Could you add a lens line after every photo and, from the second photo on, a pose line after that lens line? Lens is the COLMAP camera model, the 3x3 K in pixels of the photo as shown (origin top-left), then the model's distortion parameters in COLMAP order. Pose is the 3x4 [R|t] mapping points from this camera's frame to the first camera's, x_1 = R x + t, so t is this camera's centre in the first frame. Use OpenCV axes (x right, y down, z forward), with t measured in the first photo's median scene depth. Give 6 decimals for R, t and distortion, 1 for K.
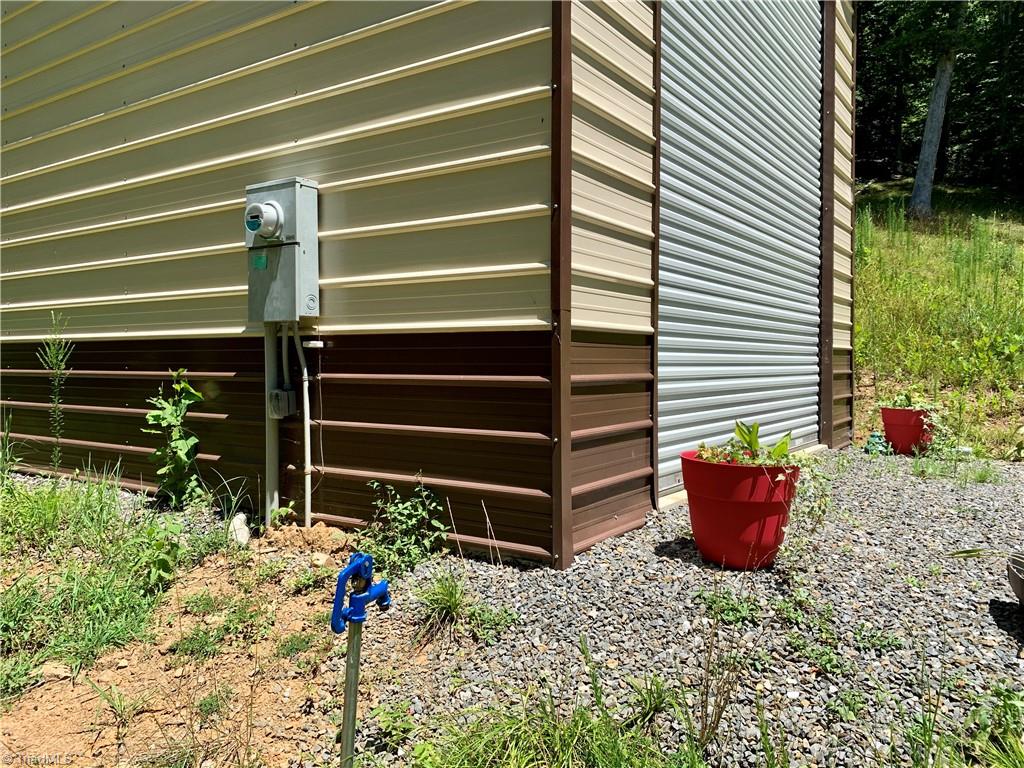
lens RADIAL K [[771.4, 0, 513.0], [0, 771.4, 382.9], [0, 0, 1]] dist [0.000874, -0.007823]
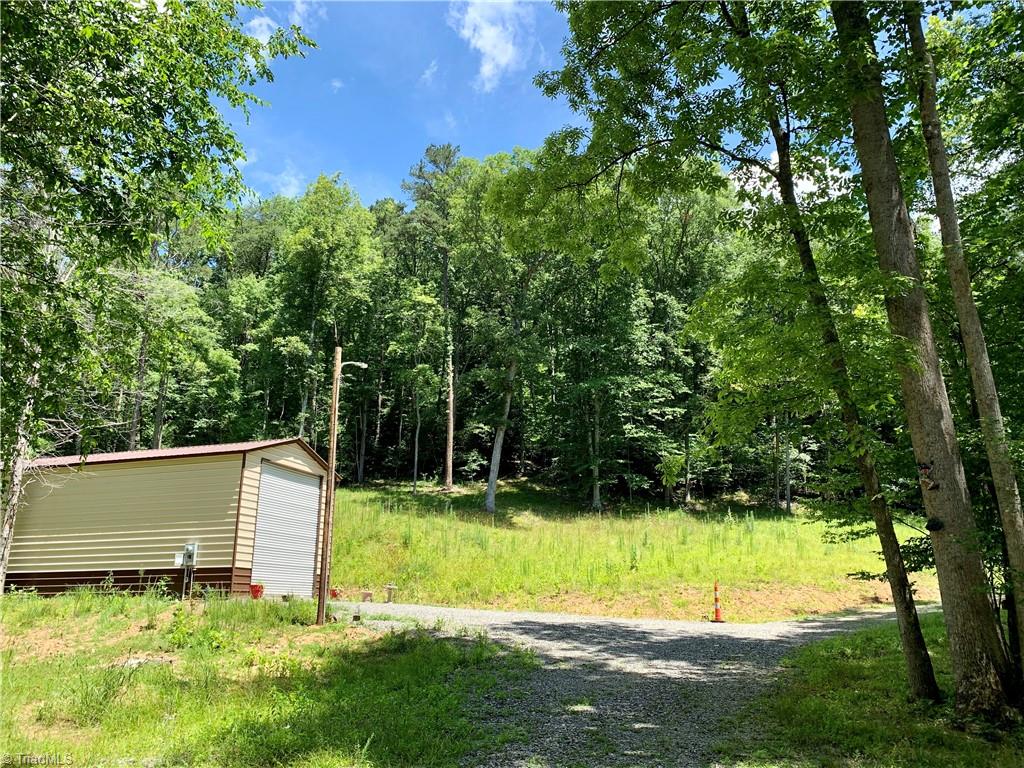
lens RADIAL K [[771.4, 0, 512.3], [0, 771.4, 384.3], [0, 0, 1]] dist [0.000874, -0.007823]
pose [[0.961538, 0.068226, 0.266064, 0.459356], [0.021148, 0.947395, -0.319366, 0.579763], [-0.273857, 0.312709, 0.909514, -5.891228]]
